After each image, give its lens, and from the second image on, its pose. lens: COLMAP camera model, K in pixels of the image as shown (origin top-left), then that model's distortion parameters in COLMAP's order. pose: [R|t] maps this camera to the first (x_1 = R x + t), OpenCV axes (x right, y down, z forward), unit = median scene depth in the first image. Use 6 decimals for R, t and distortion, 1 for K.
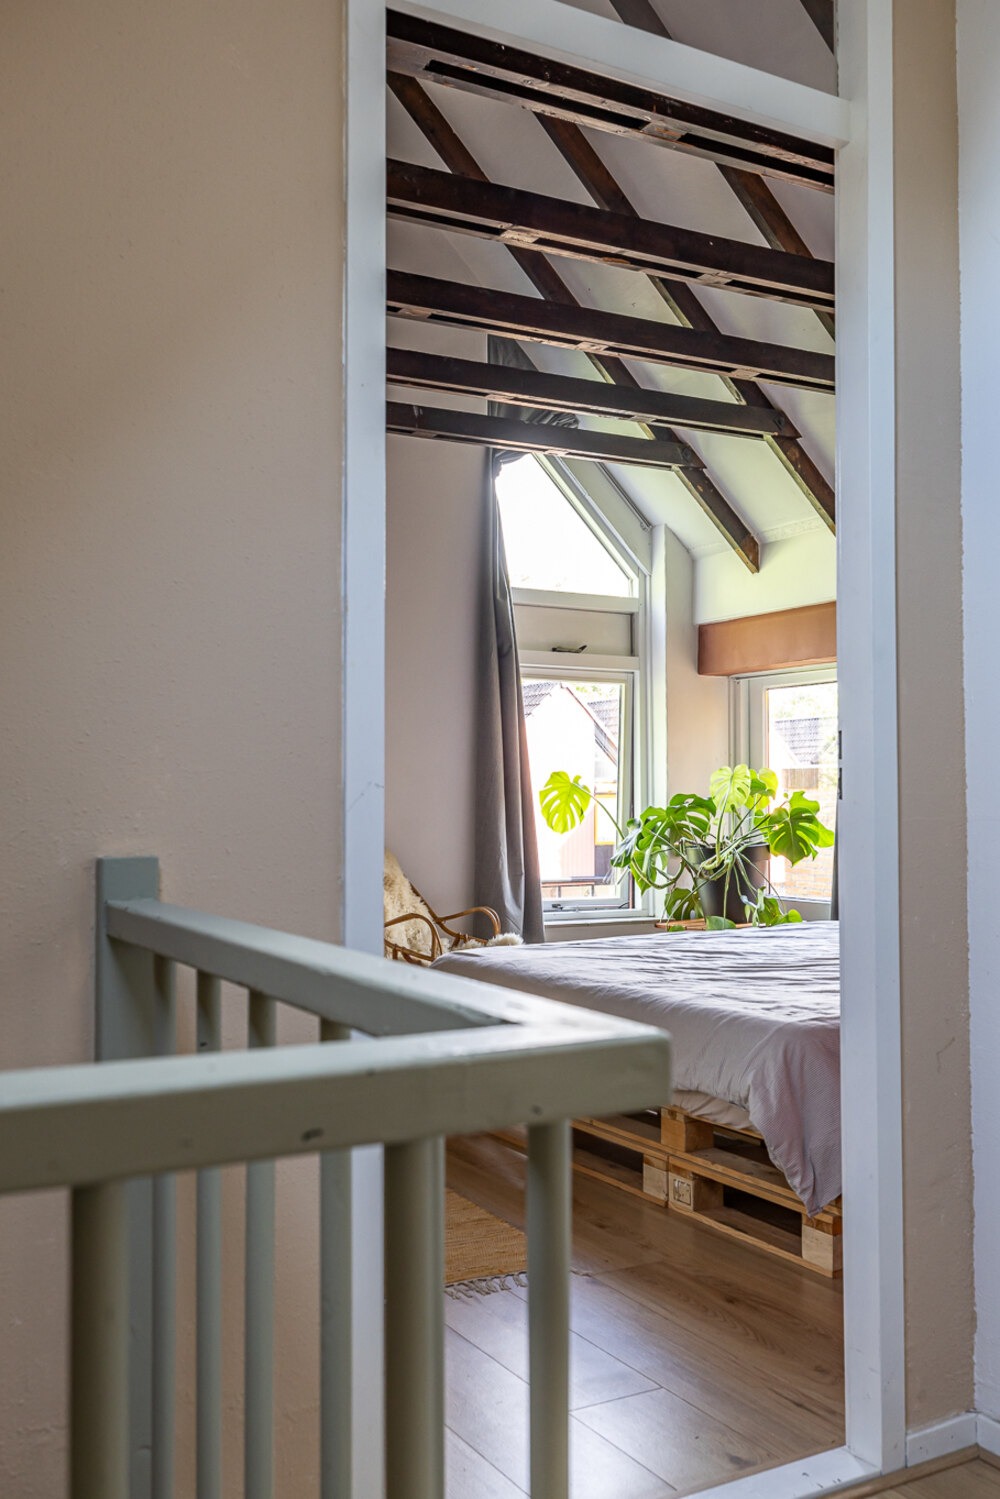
lens RADIAL K [[1330.9, 0, 496.1], [0, 1330.9, 781.7], [0, 0, 1]] dist [-0.002438, -0.003757]
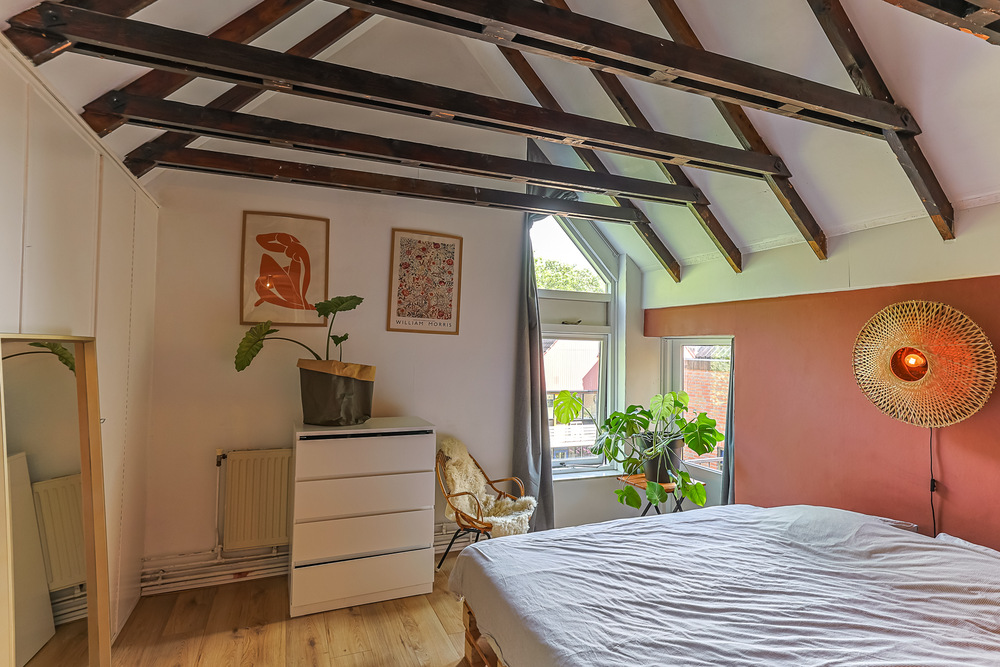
lens RADIAL K [[498.0, 0, 517.2], [0, 498.0, 332.5], [0, 0, 1]] dist [0.000946, 0.000136]
pose [[0.995382, 0.015961, -0.094661, 0.048373], [-0.017034, 0.999799, -0.010535, -0.082633], [0.094474, 0.012099, 0.995454, 0.336704]]
